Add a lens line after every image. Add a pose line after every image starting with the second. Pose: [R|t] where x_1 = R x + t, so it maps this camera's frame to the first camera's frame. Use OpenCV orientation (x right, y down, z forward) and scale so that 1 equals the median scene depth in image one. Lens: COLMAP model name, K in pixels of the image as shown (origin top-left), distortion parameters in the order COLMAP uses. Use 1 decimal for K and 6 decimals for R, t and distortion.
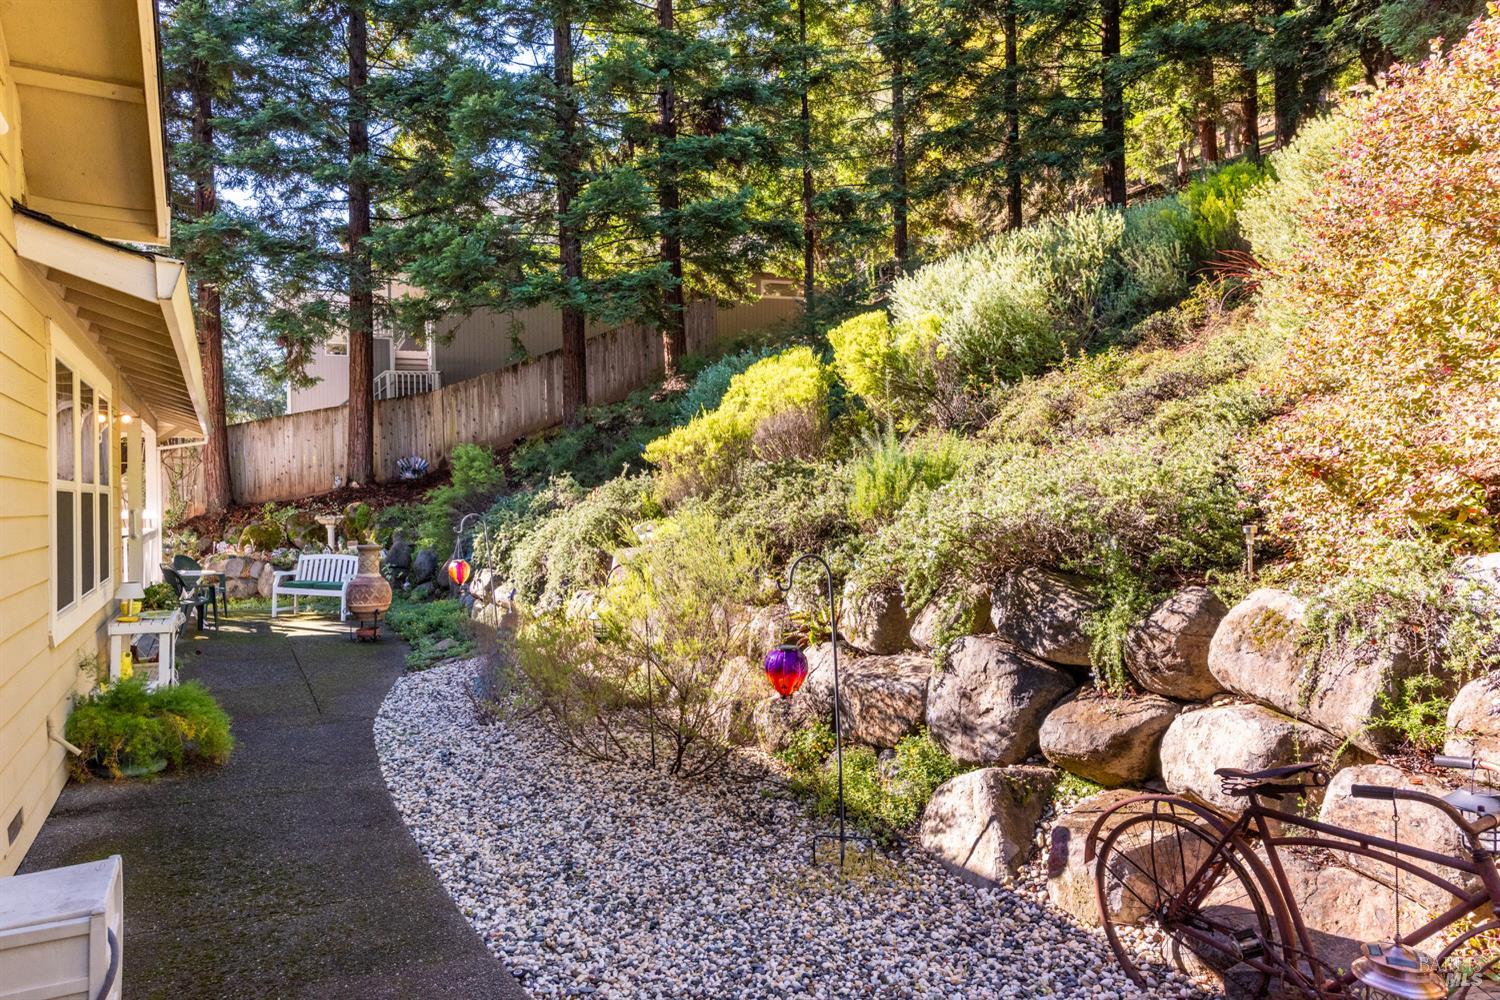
lens RADIAL K [[987.8, 0, 750.0], [0, 987.8, 500.0], [0, 0, 1]] dist [0.007151, 0.000670]
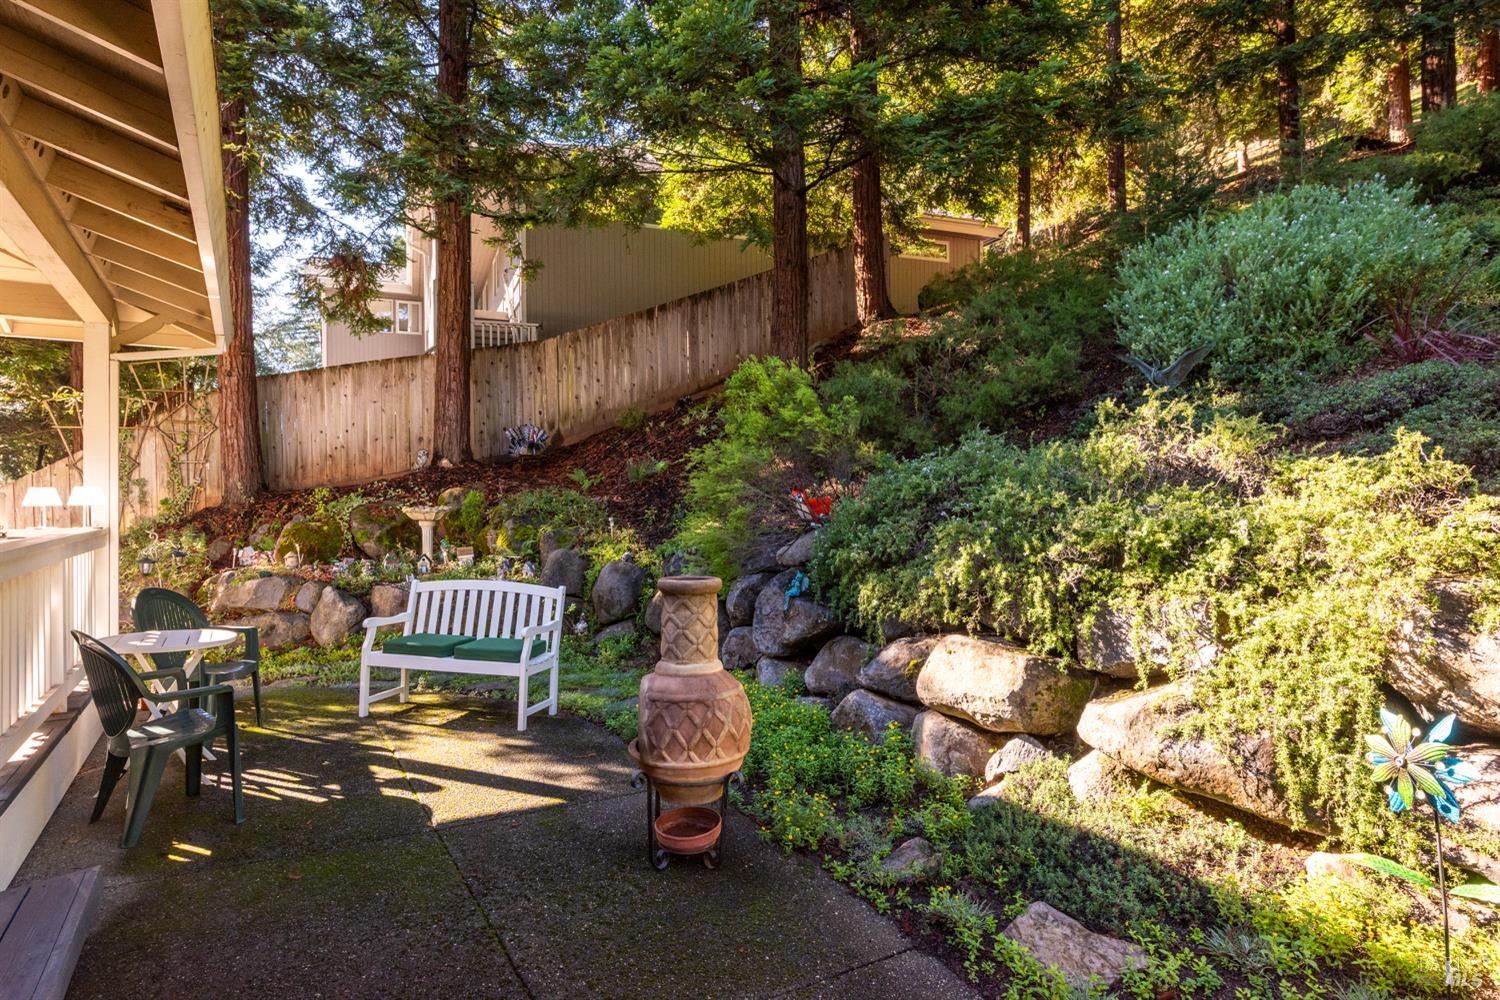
lens RADIAL K [[816.3, 0, 749.6], [0, 816.3, 486.7], [0, 0, 1]] dist [0.002836, 0.000620]
pose [[0.998012, 0.002888, 0.062953, -0.241715], [-0.001815, 0.999852, -0.017104, 0.011231], [-0.062993, 0.016956, 0.997870, 0.449660]]
